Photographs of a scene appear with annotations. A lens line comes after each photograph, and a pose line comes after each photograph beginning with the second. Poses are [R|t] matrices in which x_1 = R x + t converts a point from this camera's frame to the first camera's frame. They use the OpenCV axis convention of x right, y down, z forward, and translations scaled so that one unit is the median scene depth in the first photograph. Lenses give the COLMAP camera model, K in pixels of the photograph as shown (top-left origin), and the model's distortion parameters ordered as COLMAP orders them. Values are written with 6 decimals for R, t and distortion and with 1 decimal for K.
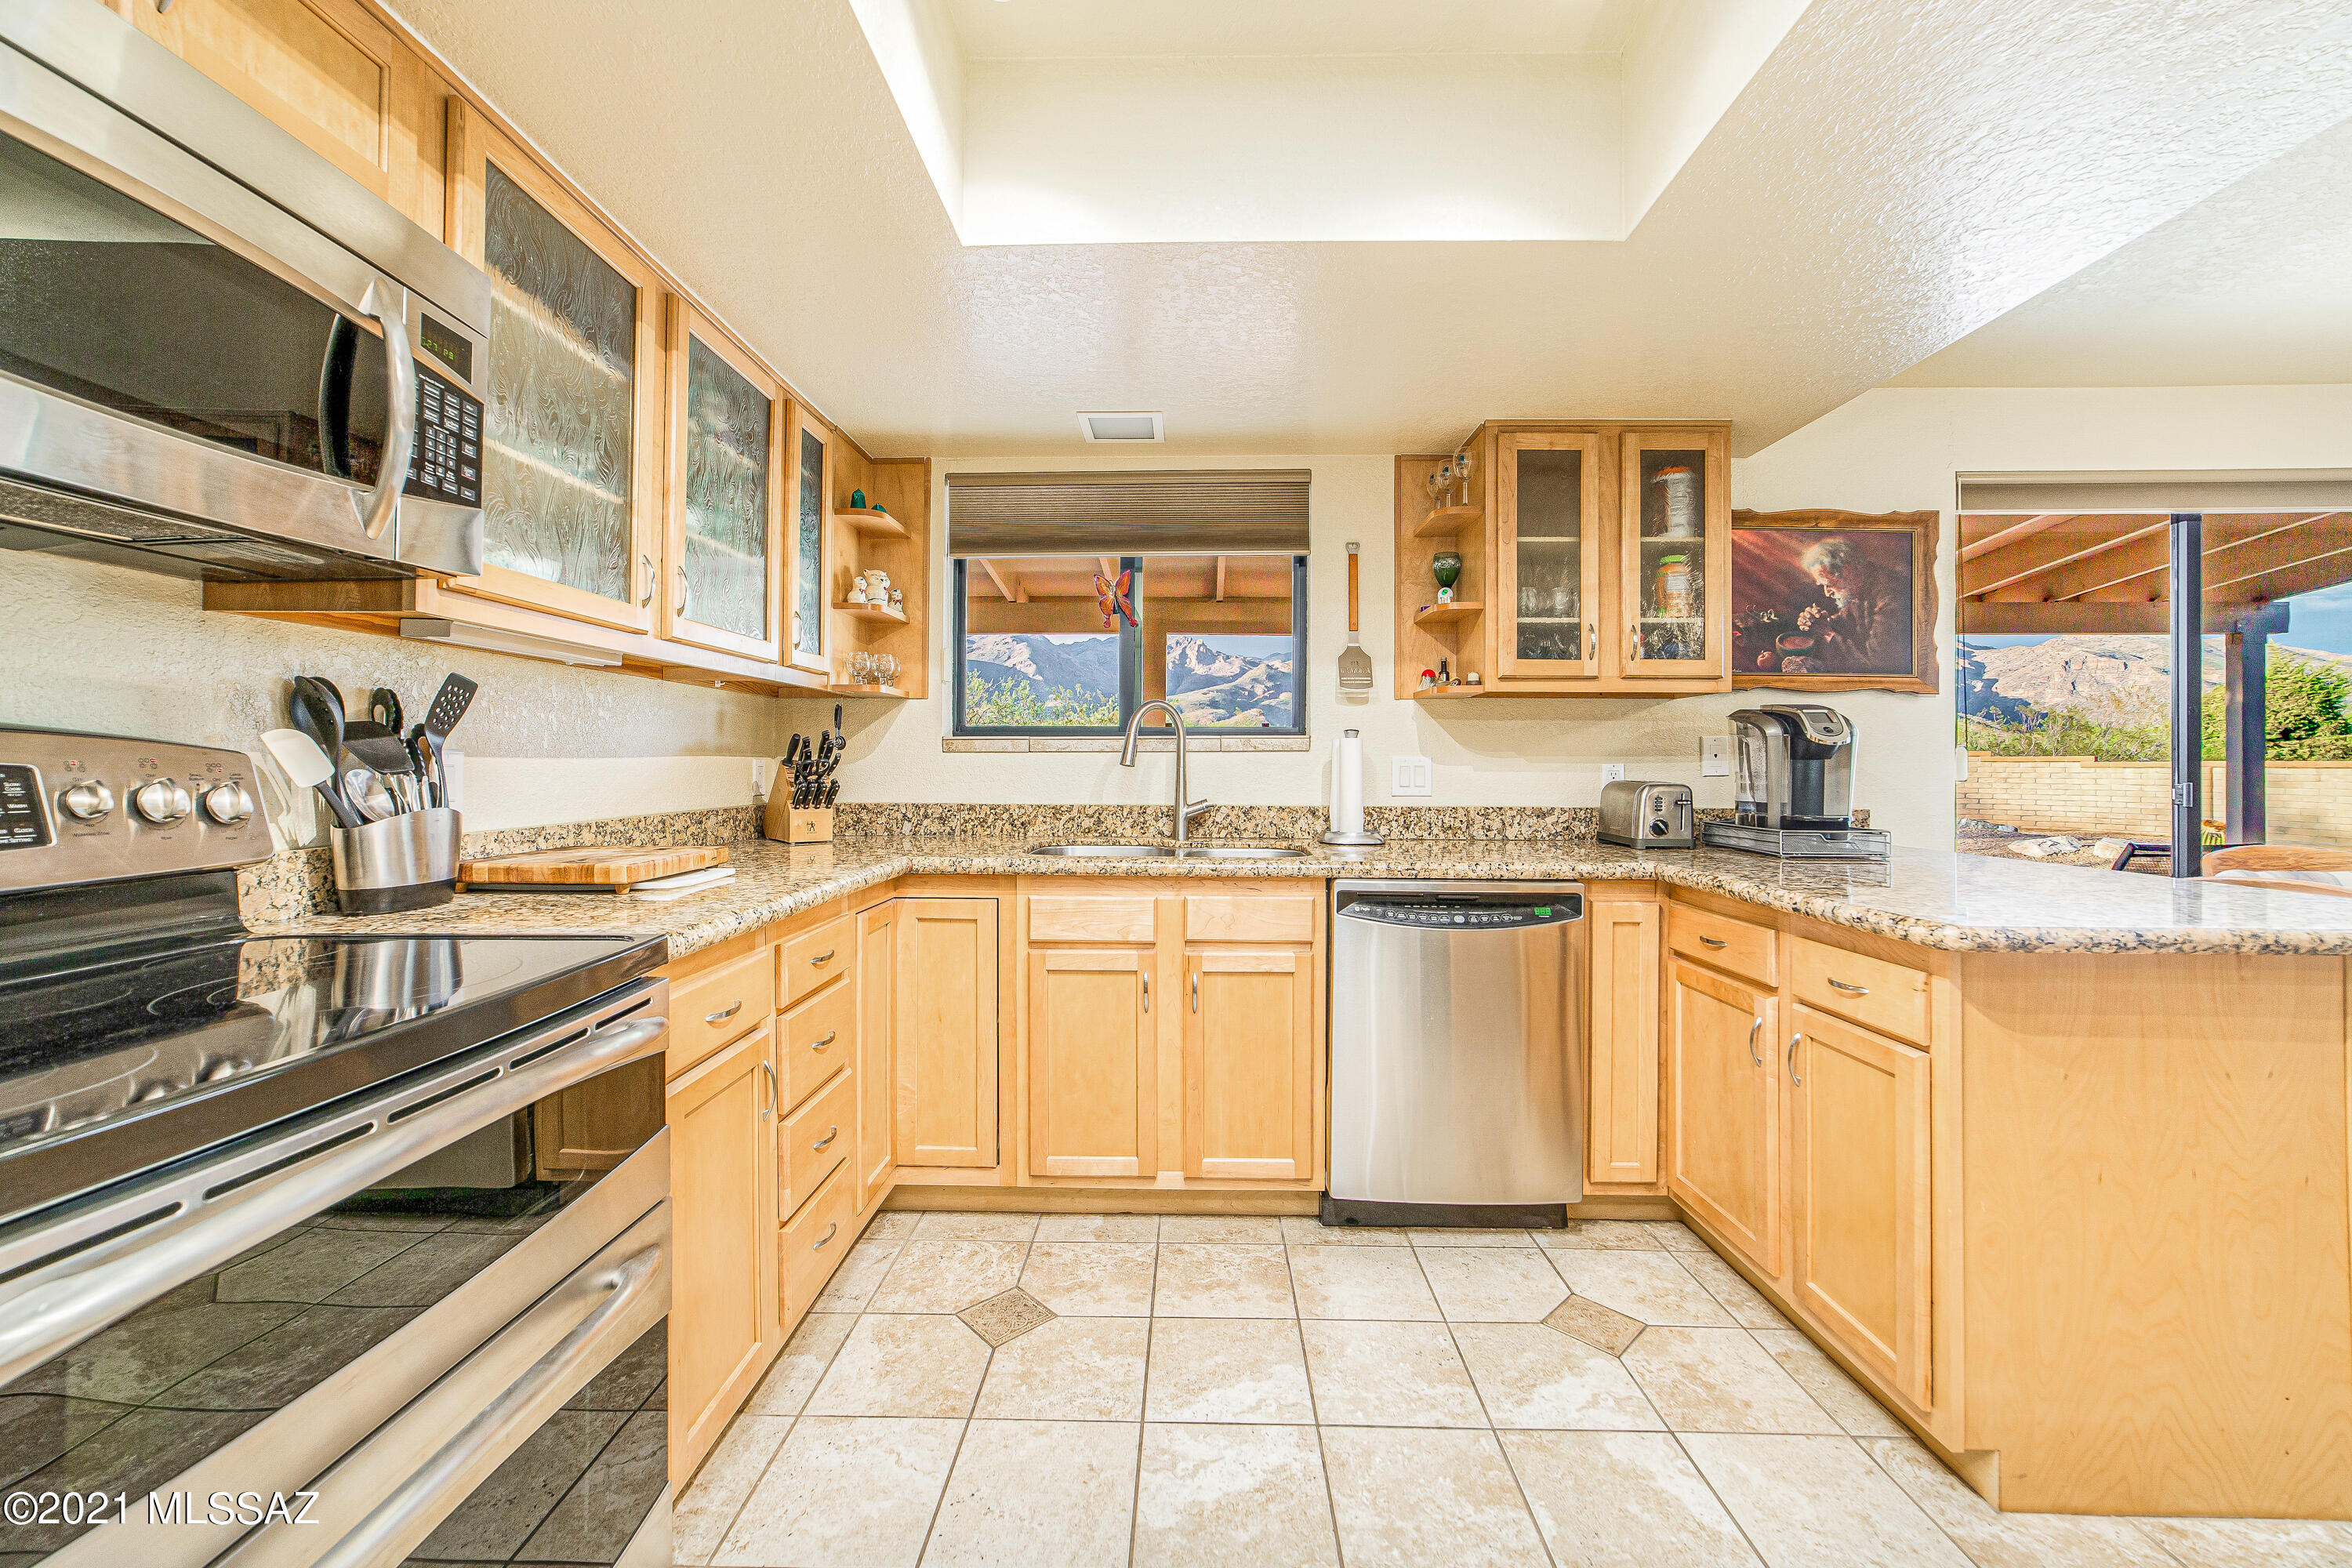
lens RADIAL K [[915.0, 0, 1173.1], [0, 915.0, 758.0], [0, 0, 1]] dist [-0.022603, 0.008609]
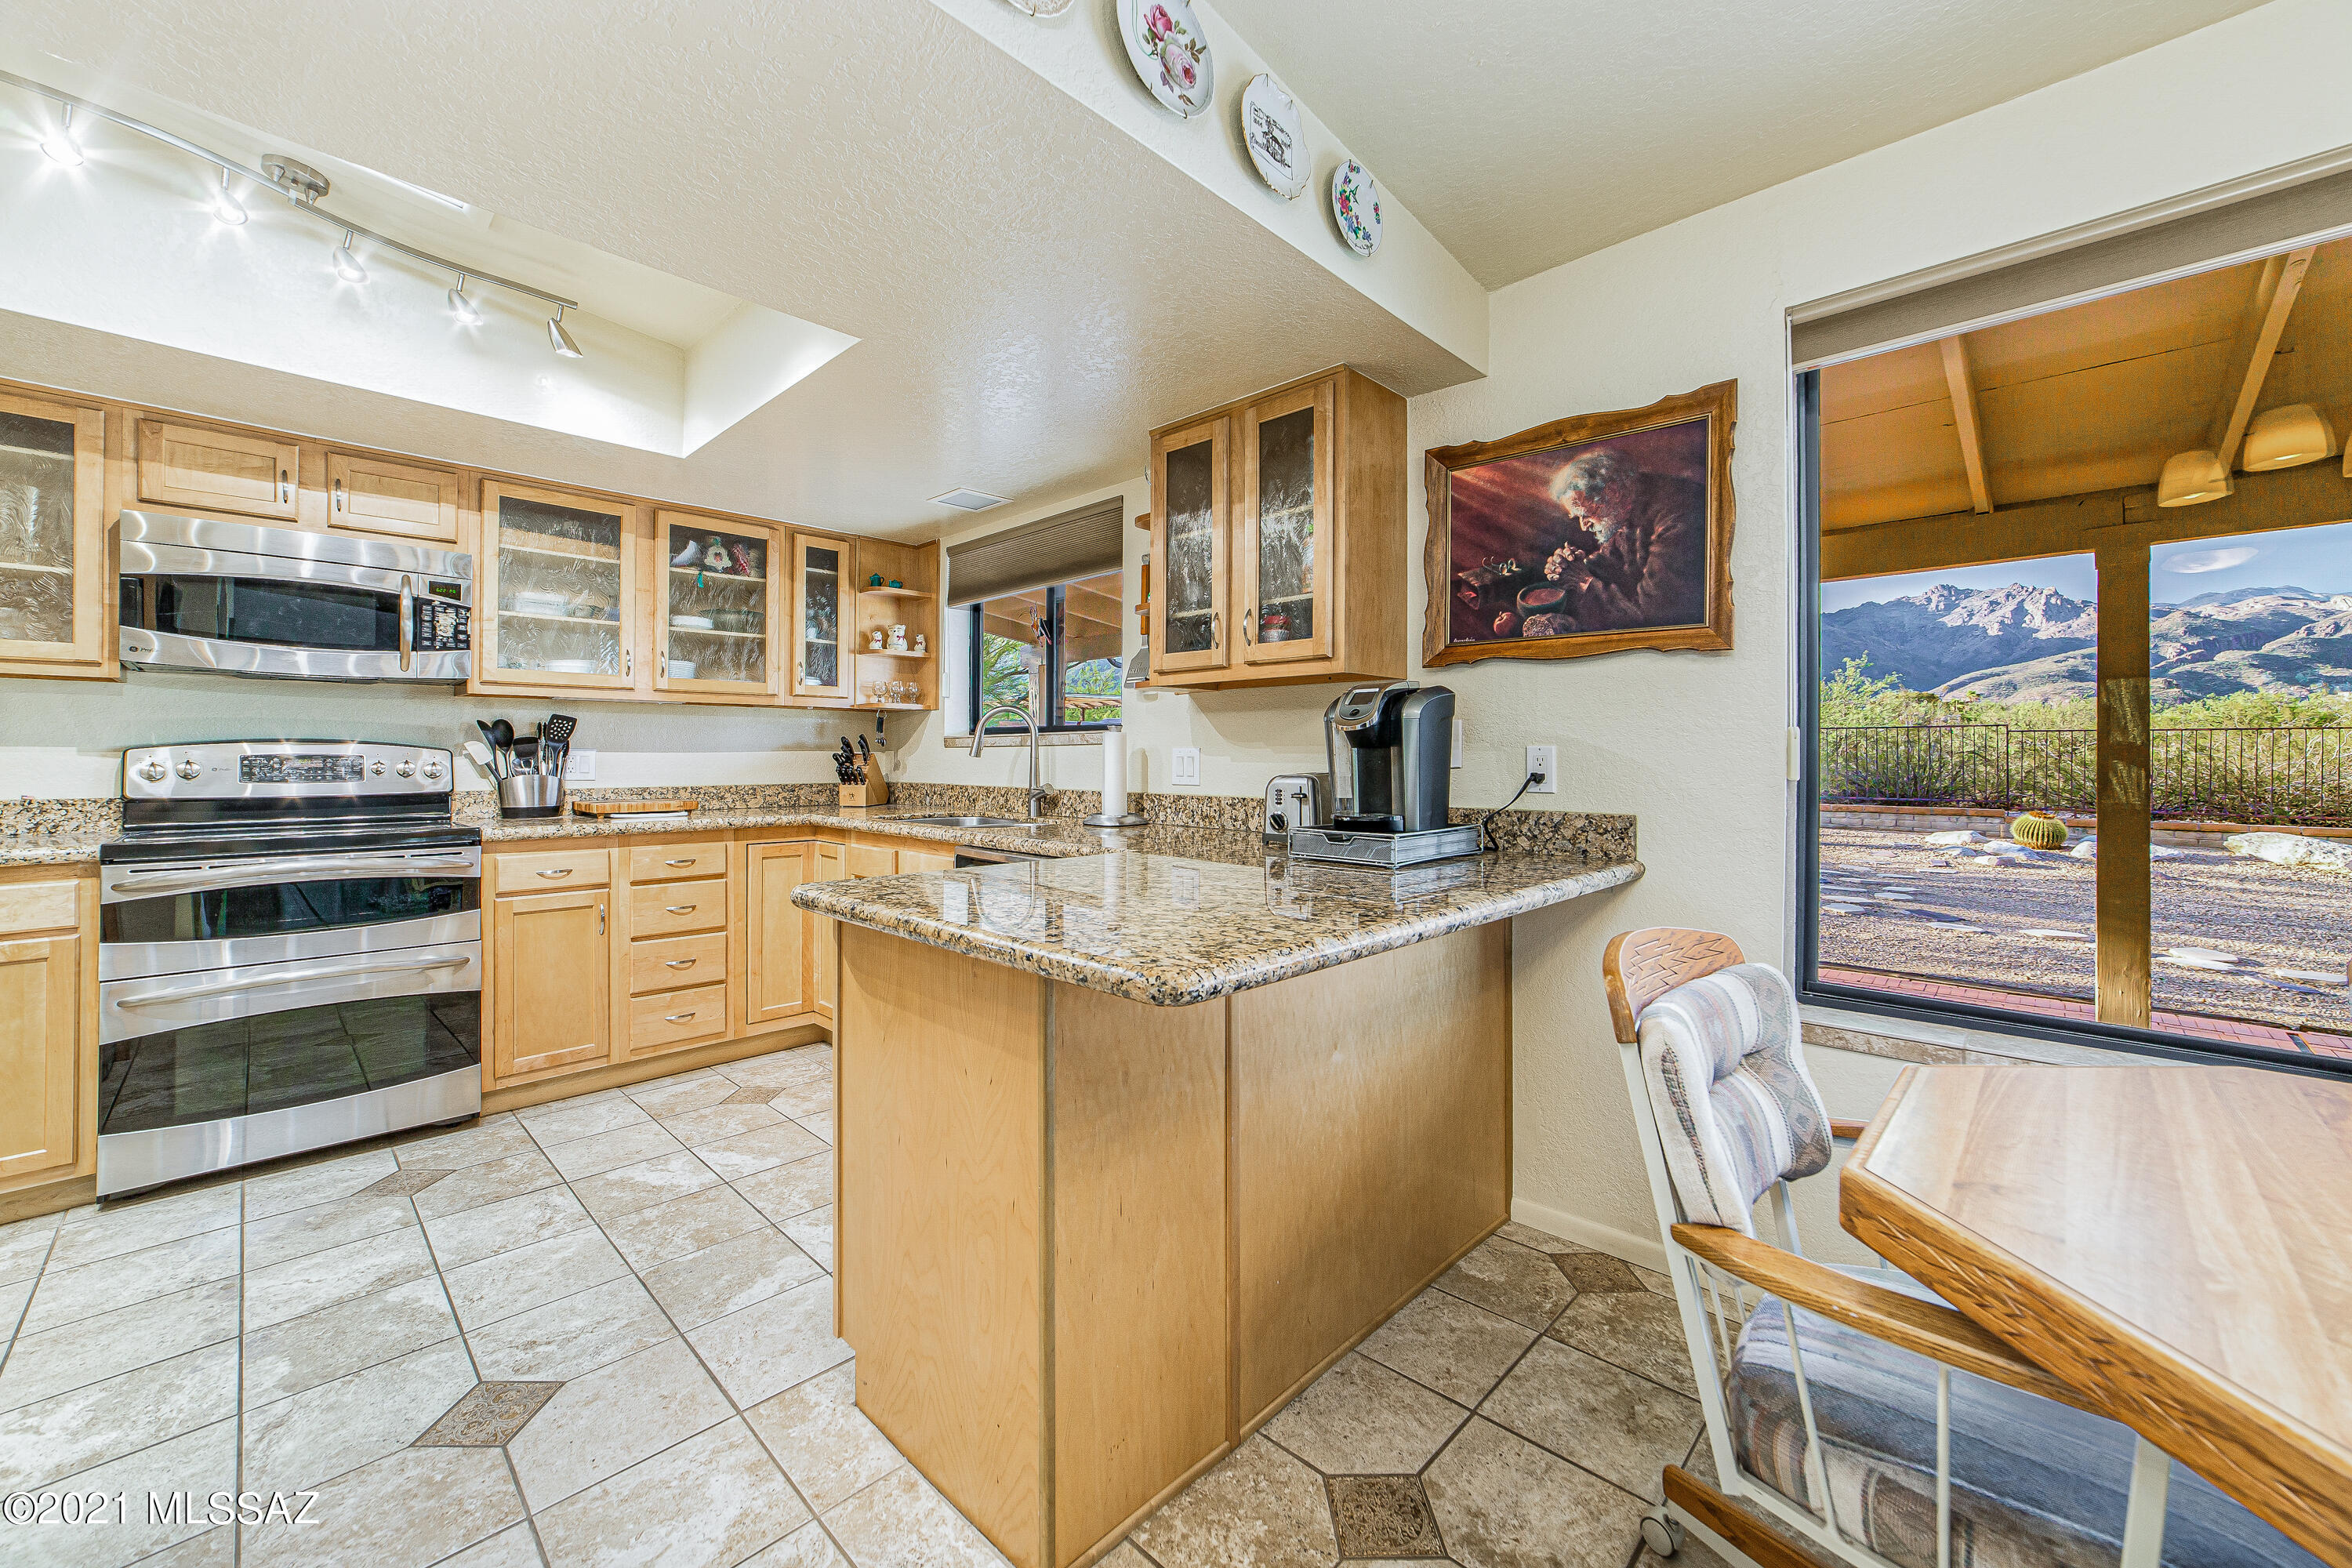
lens RADIAL K [[915.0, 0, 1176.6], [0, 915.0, 753.8], [0, 0, 1]] dist [-0.022603, 0.008609]
pose [[0.736304, -0.003846, -0.676640, 1.068196], [0.004599, 0.999989, -0.000679, 0.006520], [0.676636, -0.002612, 0.736313, 0.231613]]
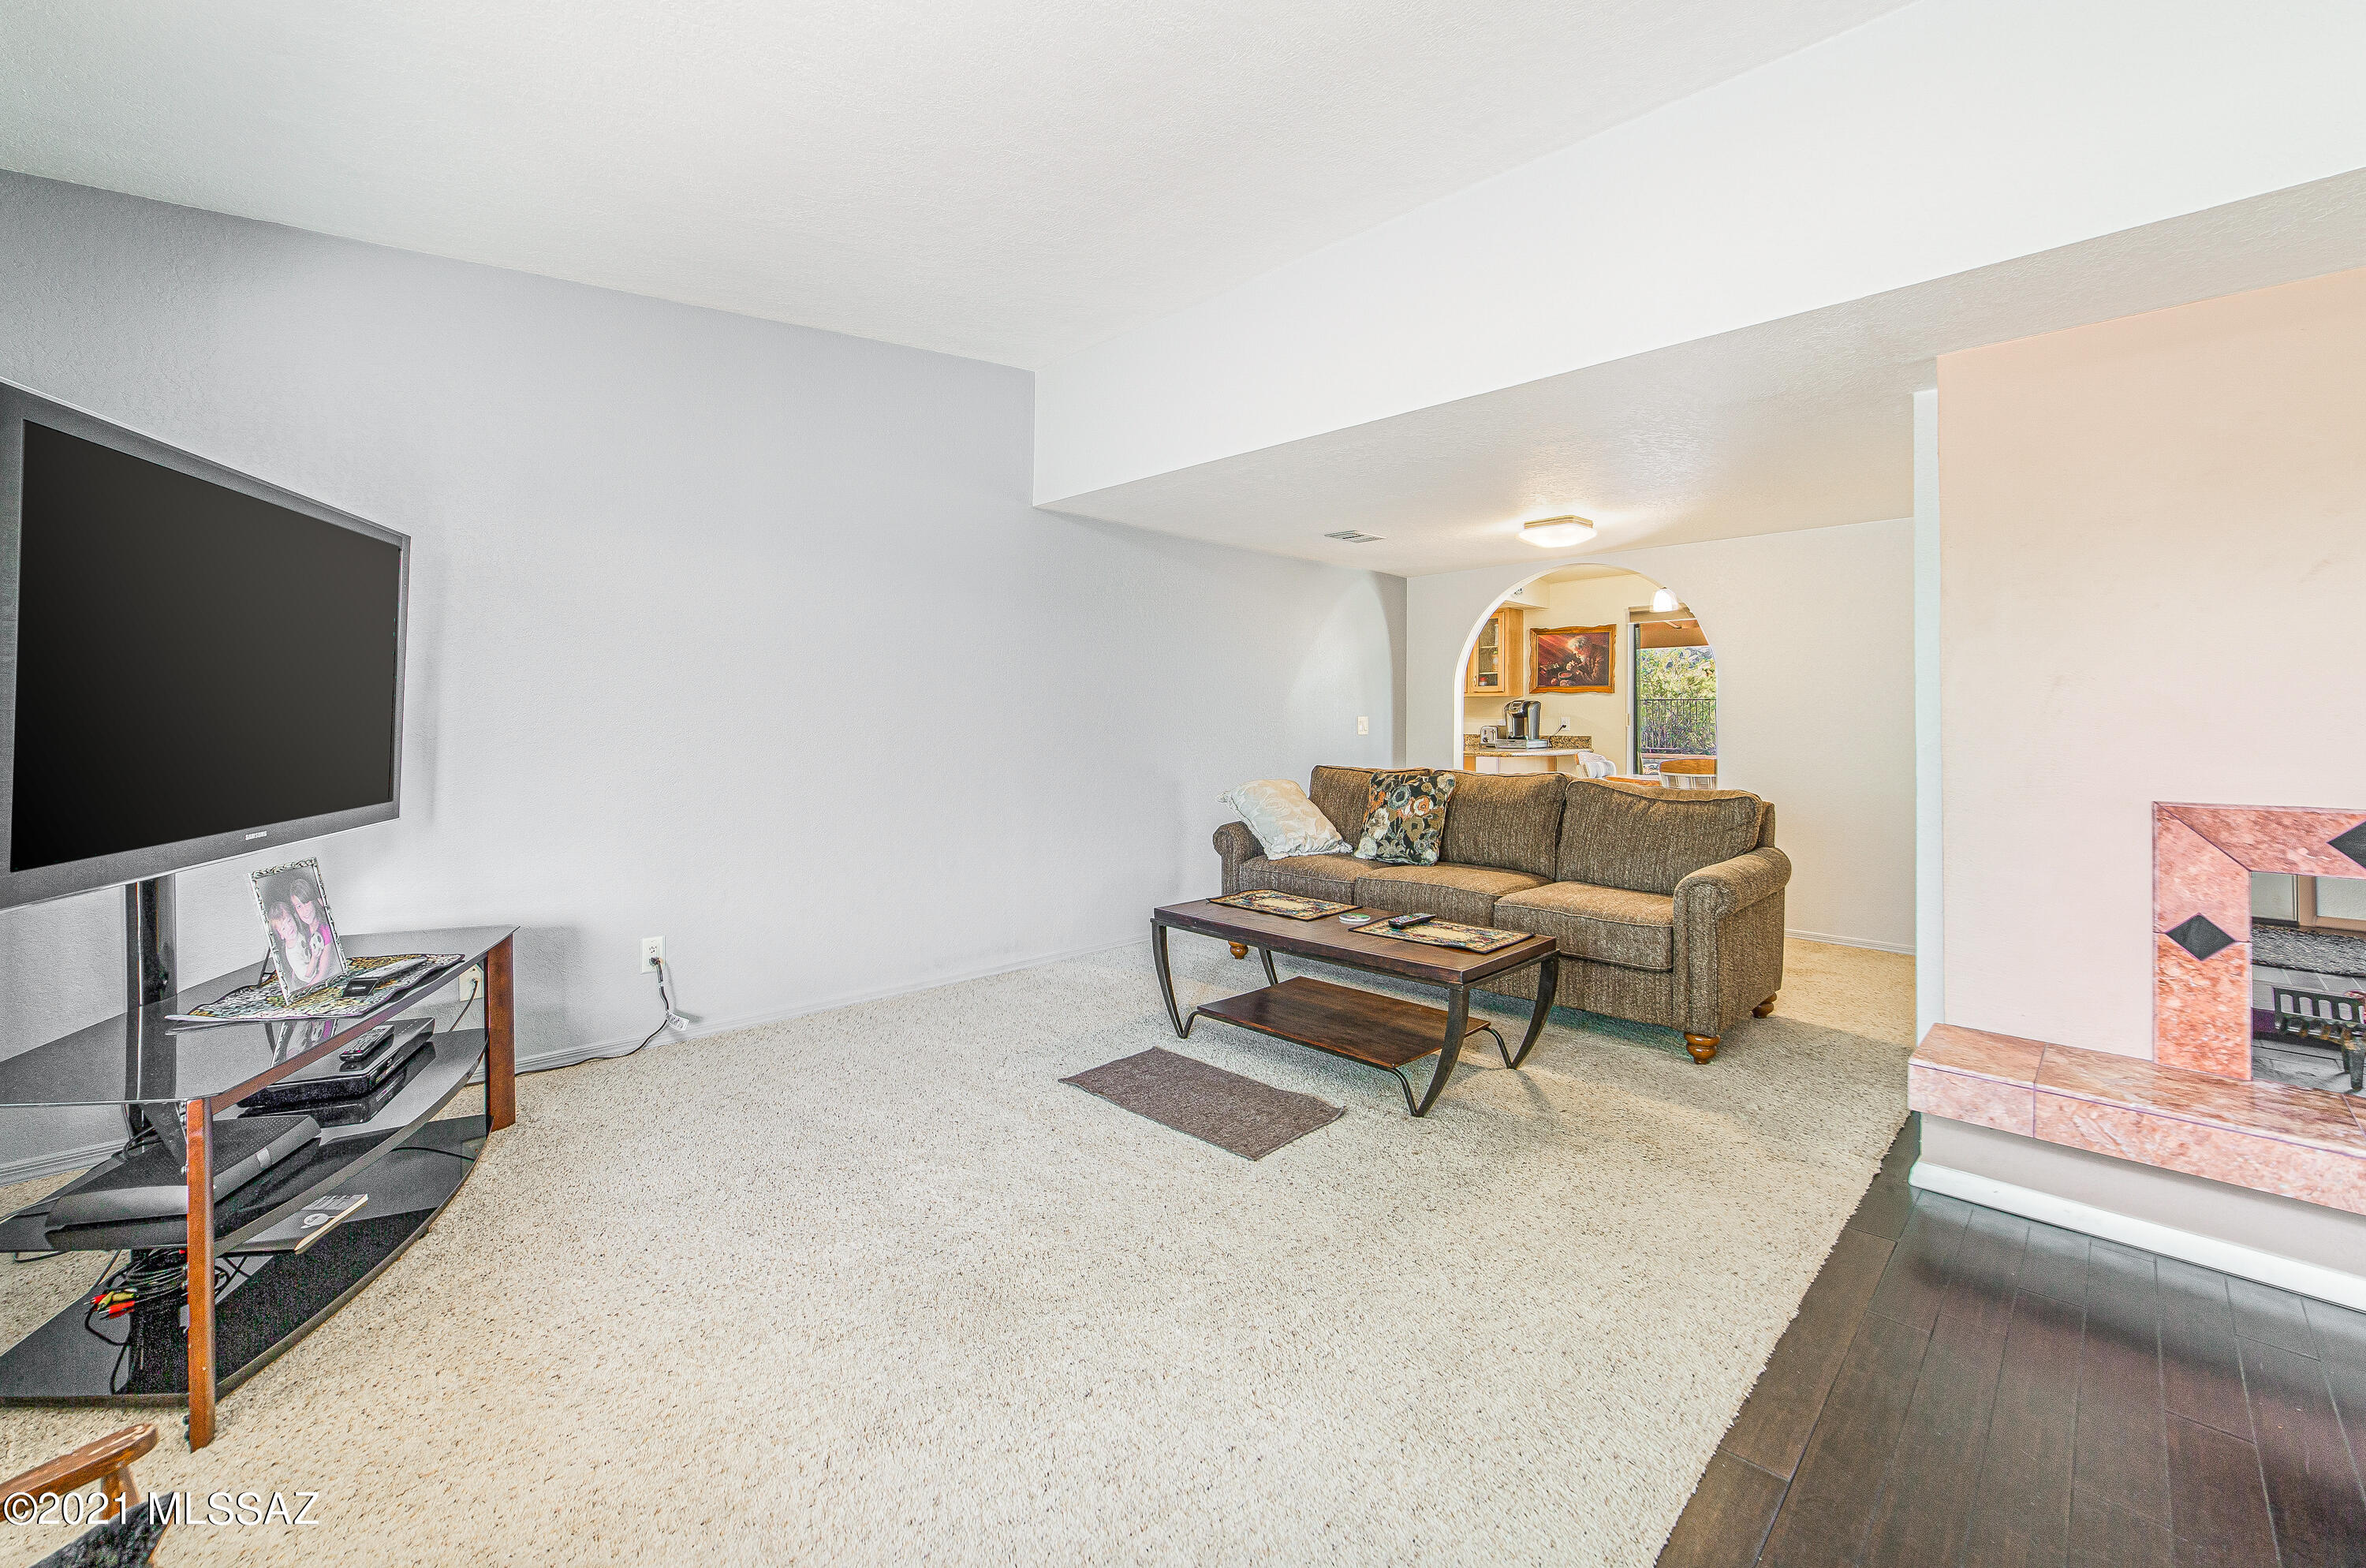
lens RADIAL K [[973.2, 0, 1127.2], [0, 973.2, 711.0], [0, 0, 1]] dist [-0.006861, 0.000424]
pose [[0.709512, -0.007527, -0.704654, 1.969113], [0.004909, 0.999971, -0.005739, -0.009040], [0.704677, 0.000613, 0.709528, -2.183017]]
